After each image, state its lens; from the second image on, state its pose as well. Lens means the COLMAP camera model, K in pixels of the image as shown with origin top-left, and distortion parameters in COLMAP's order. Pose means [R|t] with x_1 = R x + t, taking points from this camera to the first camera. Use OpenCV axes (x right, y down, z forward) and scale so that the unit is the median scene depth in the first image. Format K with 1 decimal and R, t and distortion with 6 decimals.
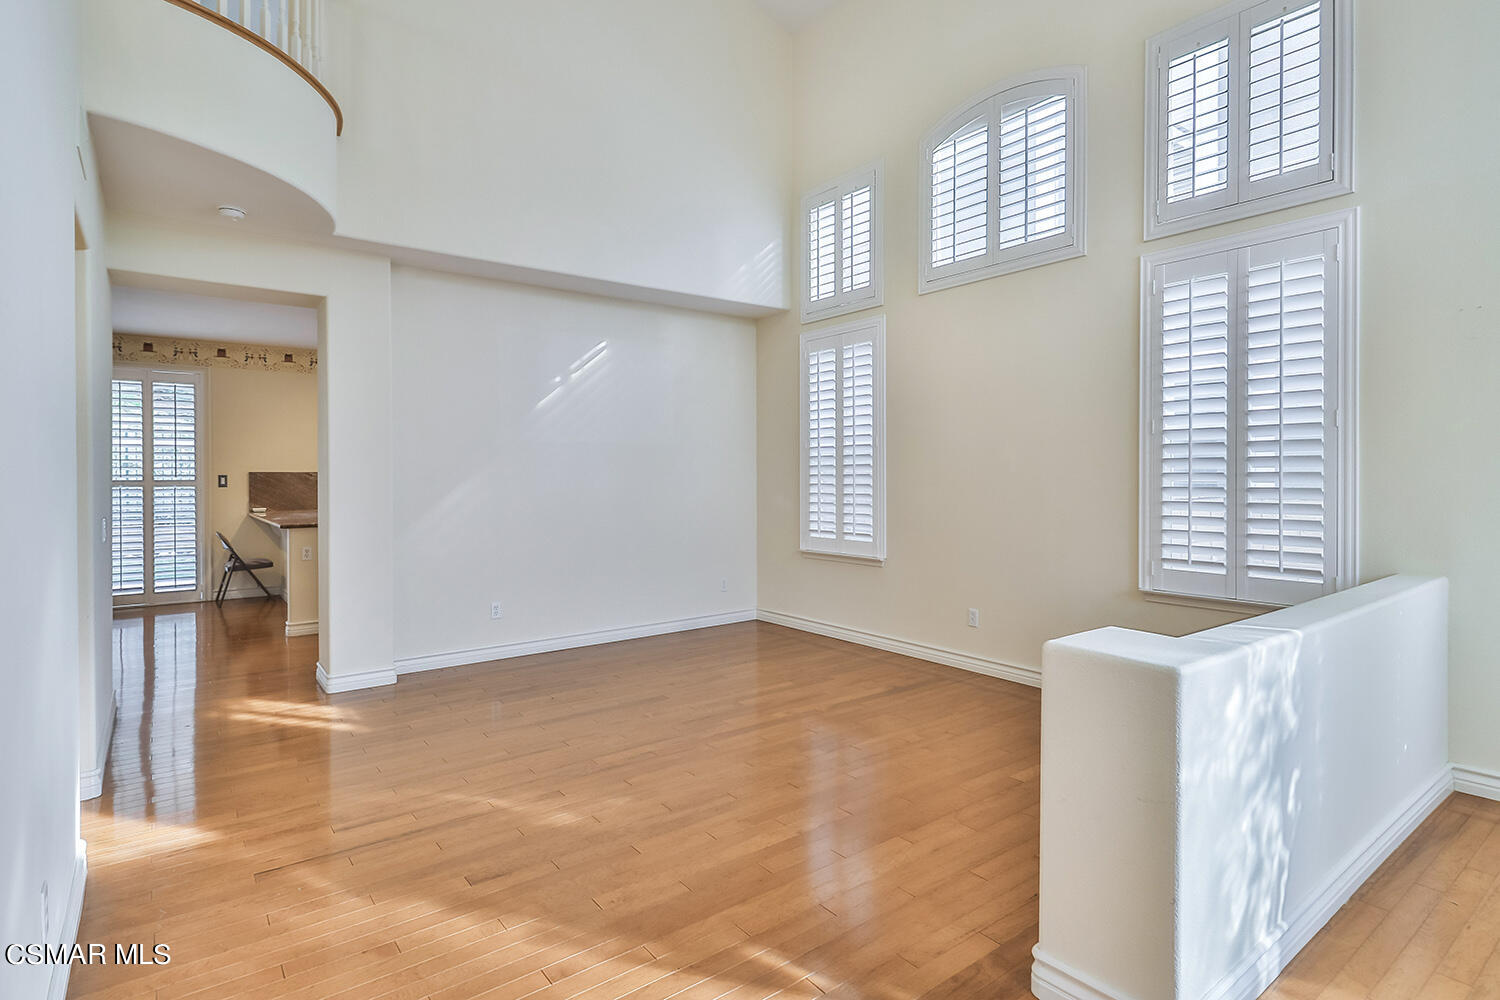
lens RADIAL K [[754.5, 0, 749.6], [0, 754.5, 484.7], [0, 0, 1]] dist [0.003364, 0.000284]
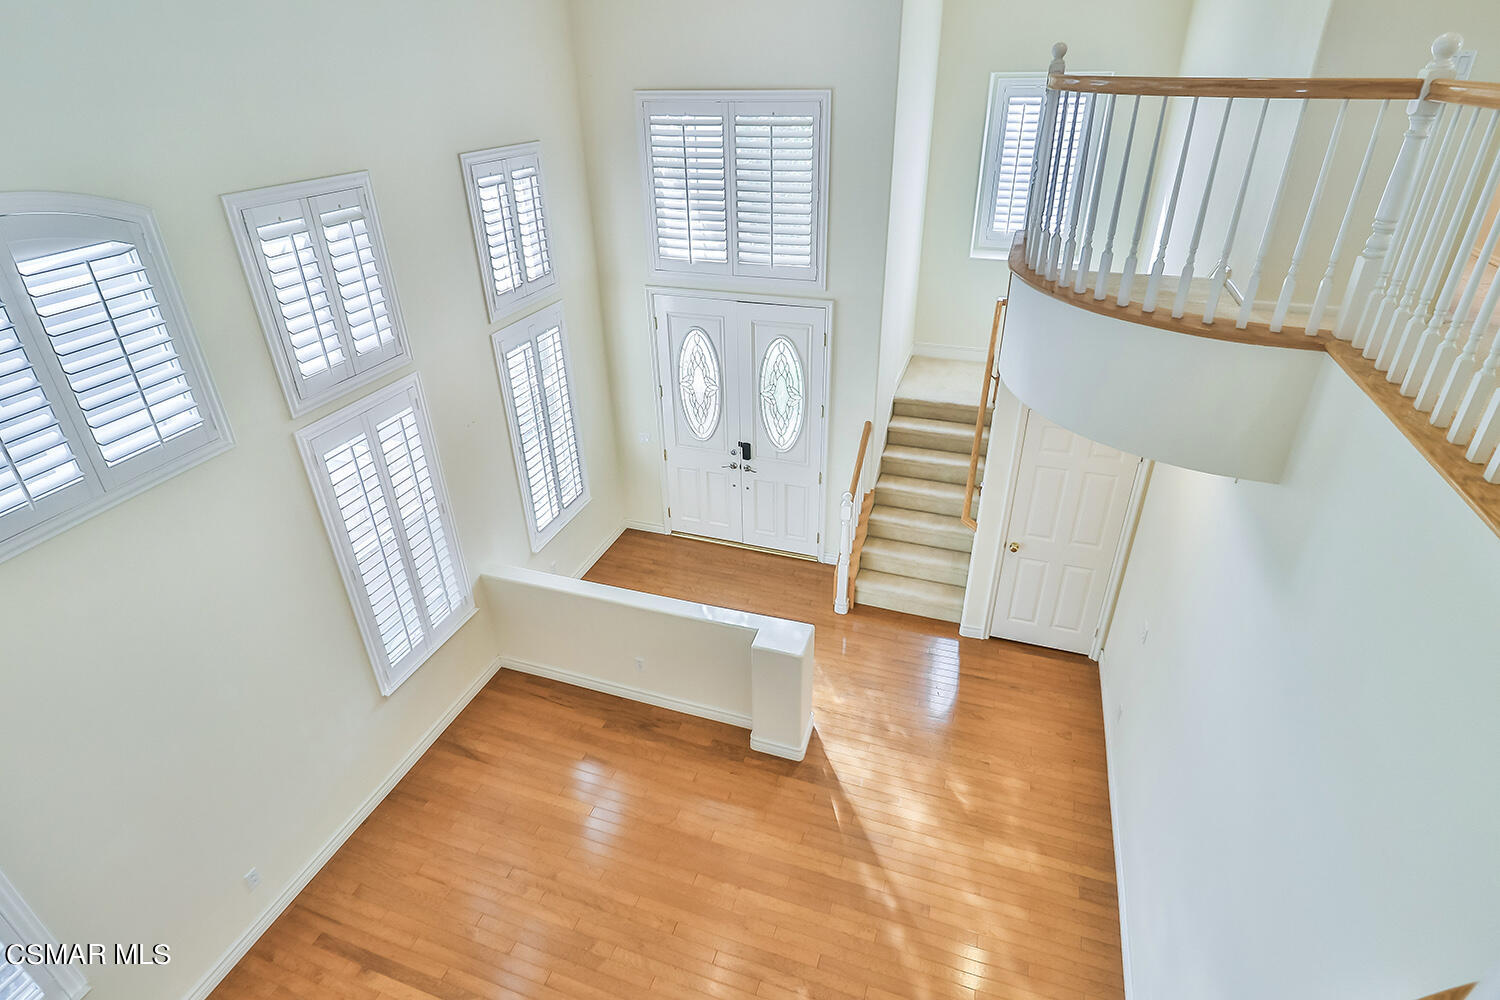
lens RADIAL K [[785.1, 0, 745.4], [0, 785.1, 491.1], [0, 0, 1]] dist [0.000344, -0.000045]
pose [[-0.557306, -0.394526, 0.730588, -0.594672], [0.025788, 0.871252, 0.490158, -0.776228], [-0.829907, 0.292008, -0.475380, 1.122178]]
